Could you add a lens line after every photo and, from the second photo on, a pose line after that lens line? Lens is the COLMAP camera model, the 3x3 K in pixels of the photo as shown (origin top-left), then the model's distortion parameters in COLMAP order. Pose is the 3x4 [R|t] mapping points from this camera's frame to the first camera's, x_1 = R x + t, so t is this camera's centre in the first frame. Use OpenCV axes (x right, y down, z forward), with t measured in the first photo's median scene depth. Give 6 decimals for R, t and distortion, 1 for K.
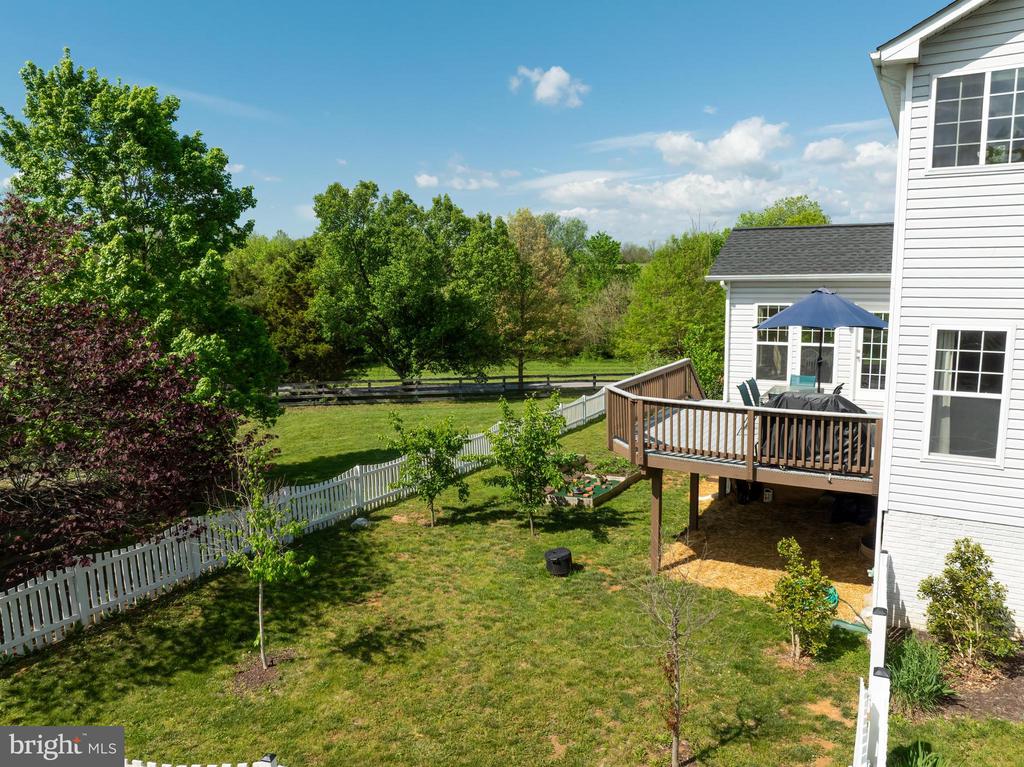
lens RADIAL K [[731.2, 0, 512.0], [0, 731.2, 383.5], [0, 0, 1]] dist [-0.038123, 0.003726]
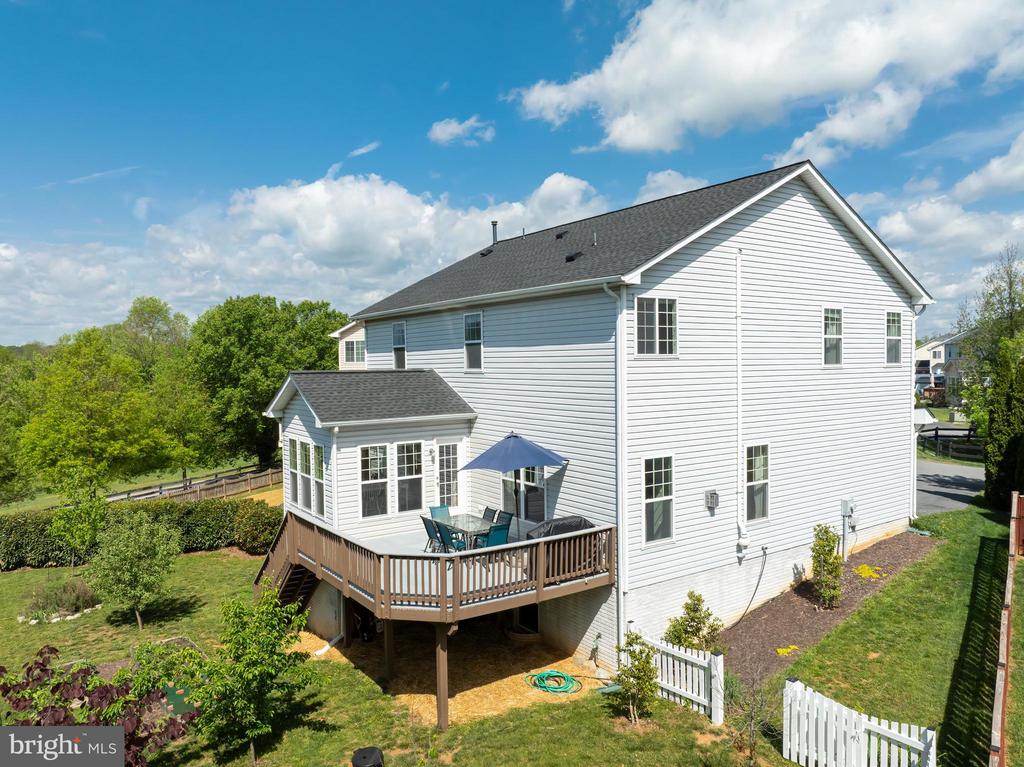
lens RADIAL K [[731.2, 0, 512.0], [0, 731.2, 383.5], [0, 0, 1]] dist [-0.038123, 0.003726]
pose [[0.422170, -0.015673, 0.906381, -0.555444], [0.144340, 0.988257, -0.050141, -0.120099], [-0.894952, 0.151995, 0.419475, 0.362061]]
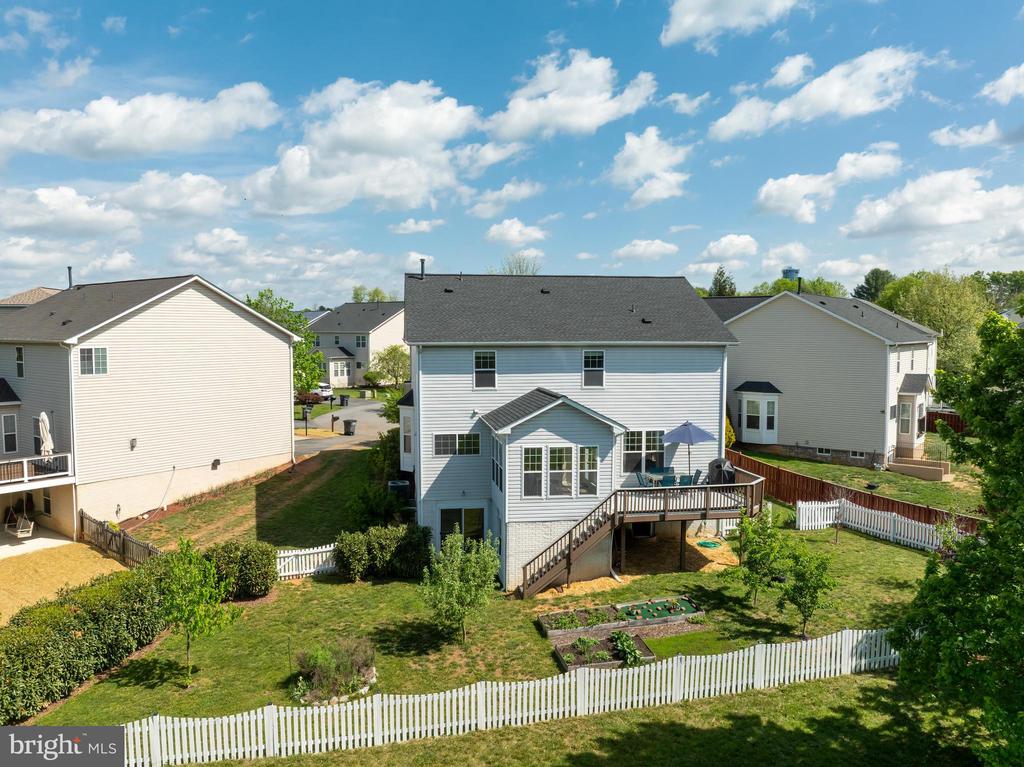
lens RADIAL K [[751.6, 0, 512.0], [0, 751.6, 383.5], [0, 0, 1]] dist [-0.036662, -0.004944]
pose [[-0.632605, -0.042382, 0.773314, -0.832543], [0.124129, 0.980045, 0.155255, -0.543917], [-0.764463, 0.194206, -0.614720, 2.254829]]
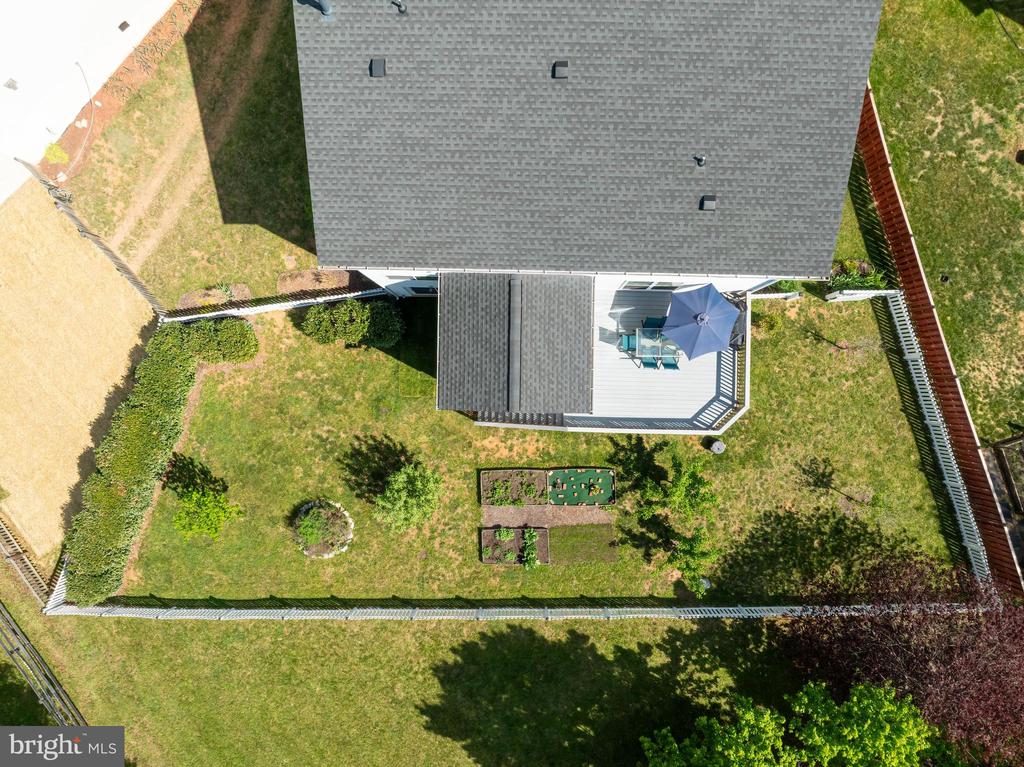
lens RADIAL K [[722.4, 0, 512.0], [0, 722.4, 383.5], [0, 0, 1]] dist [-0.046472, 0.008968]
pose [[-0.481842, -0.875435, 0.037966, 0.353499], [0.162630, -0.046769, 0.985578, -1.532799], [-0.861034, 0.481067, 0.164907, 0.935313]]
